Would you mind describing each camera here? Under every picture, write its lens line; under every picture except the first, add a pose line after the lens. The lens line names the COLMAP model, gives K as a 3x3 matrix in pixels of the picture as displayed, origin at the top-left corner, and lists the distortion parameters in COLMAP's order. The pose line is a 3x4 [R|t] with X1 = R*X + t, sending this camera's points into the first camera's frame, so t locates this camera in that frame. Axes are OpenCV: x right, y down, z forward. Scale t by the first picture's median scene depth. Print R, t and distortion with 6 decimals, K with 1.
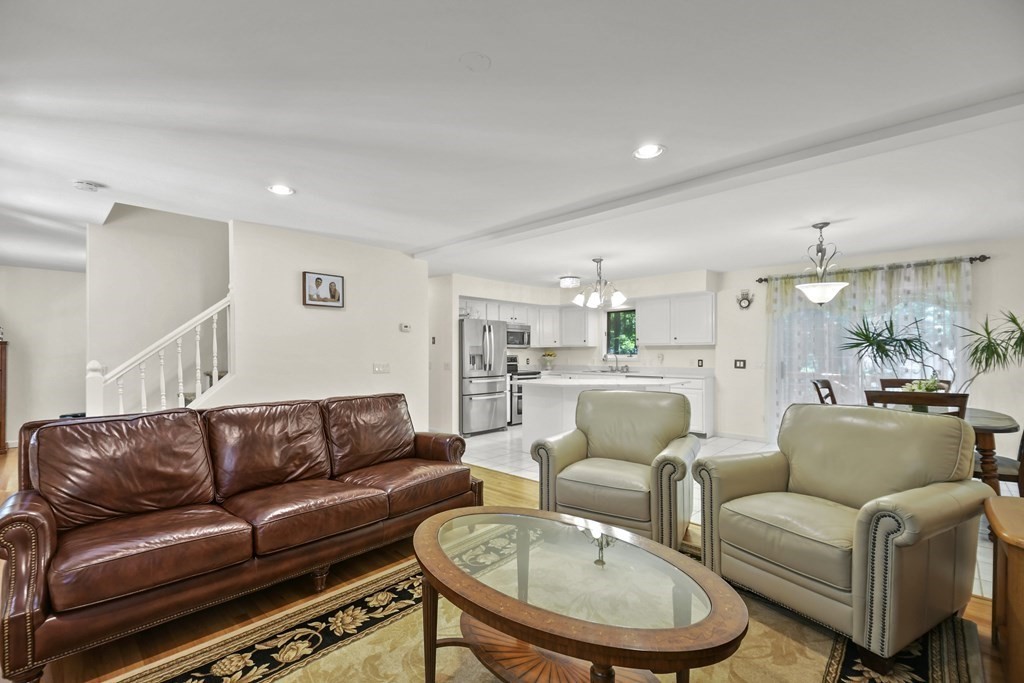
lens RADIAL K [[446.2, 0, 493.0], [0, 446.2, 354.1], [0, 0, 1]] dist [-0.033936, 0.009119]
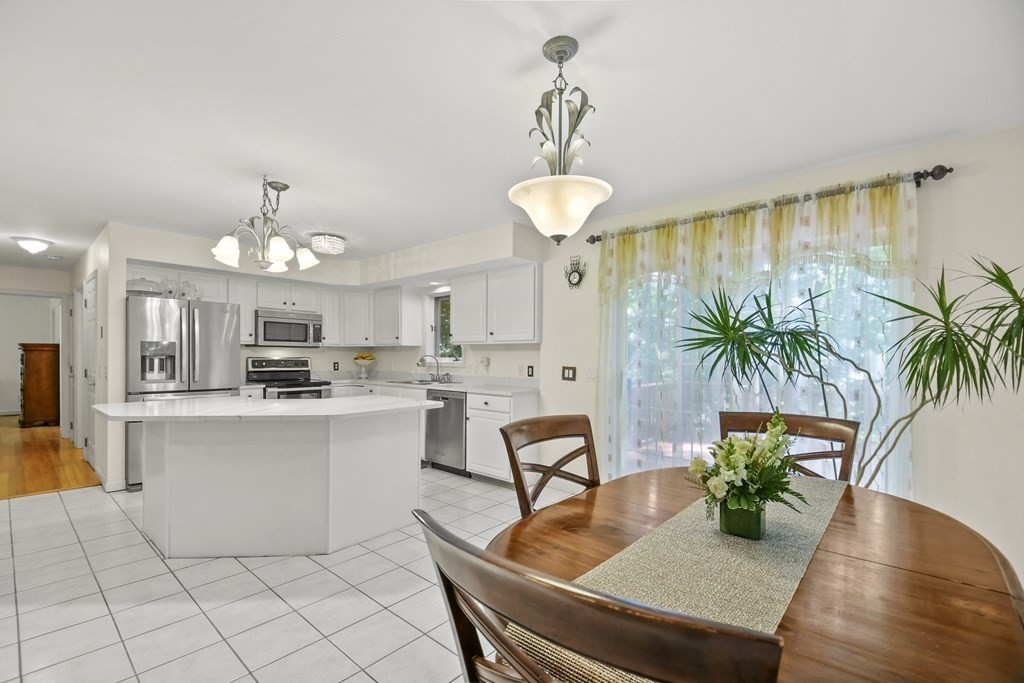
lens RADIAL K [[437.3, 0, 507.0], [0, 437.3, 356.7], [0, 0, 1]] dist [0.002434, -0.000514]
pose [[0.998360, 0.010904, 0.056197, 0.579975], [-0.010712, 0.999936, -0.003708, 0.002010], [-0.056234, 0.003100, 0.998413, 0.500677]]
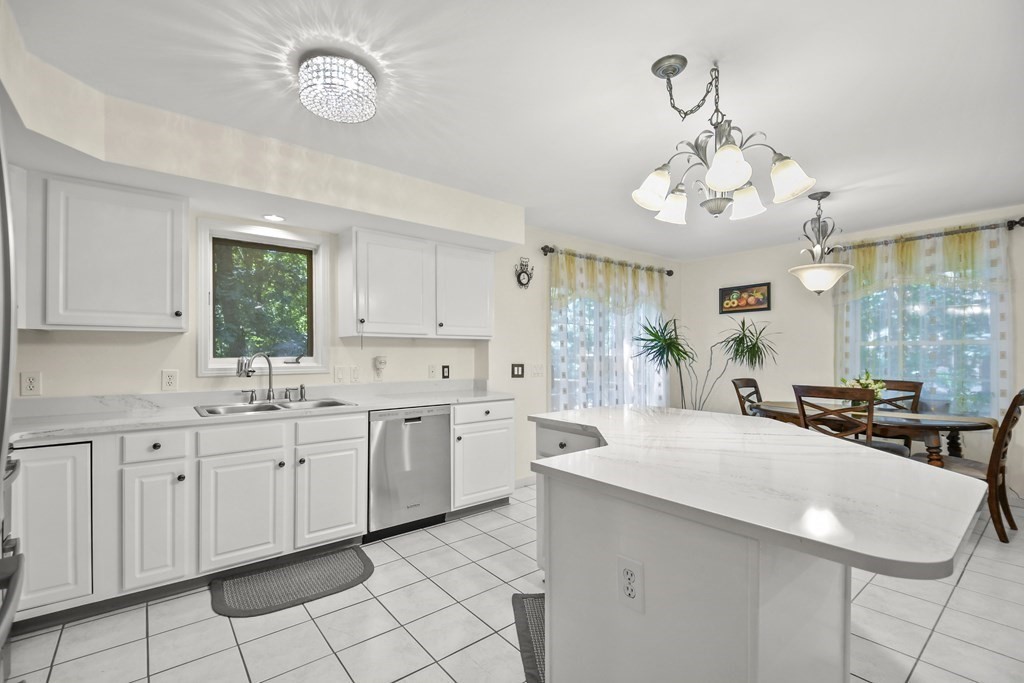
lens RADIAL K [[441.5, 0, 497.5], [0, 441.5, 351.5], [0, 0, 1]] dist [0.001324, -0.000154]
pose [[0.134817, 0.005453, 0.990856, -0.116972], [0.003147, 0.999977, -0.005931, -0.002643], [-0.990866, 0.003918, 0.134797, 1.258064]]
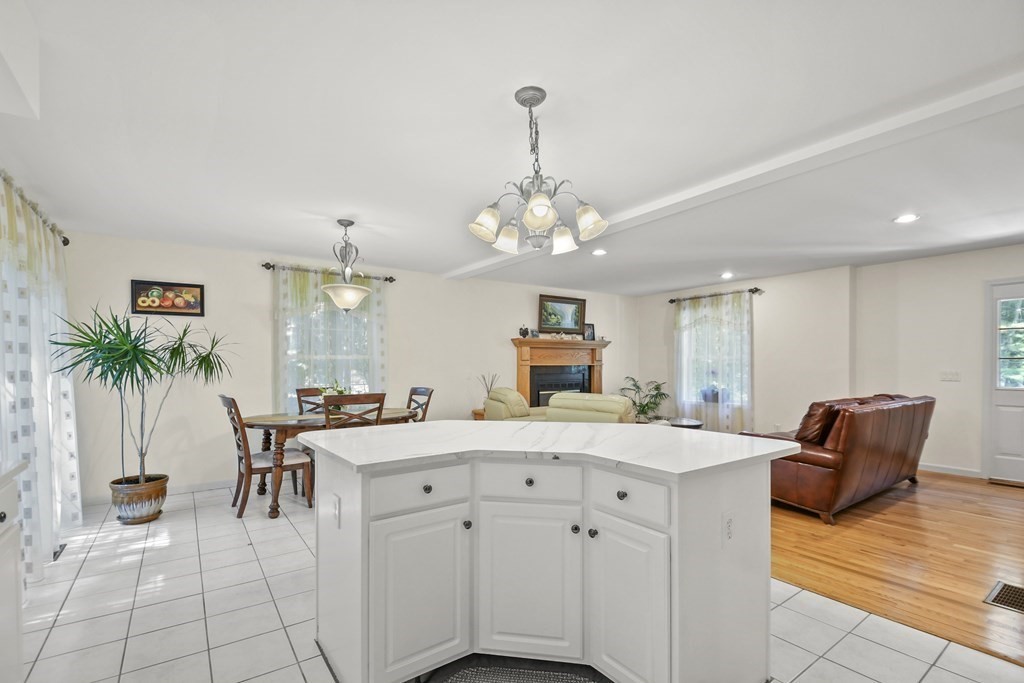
lens RADIAL K [[457.2, 0, 493.2], [0, 457.2, 371.2], [0, 0, 1]] dist [0.011936, -0.000585]
pose [[-0.980886, 0.001293, 0.194579, 0.227614], [0.004555, 0.999857, 0.016314, -0.003491], [-0.194530, 0.016889, -0.980751, 1.585014]]
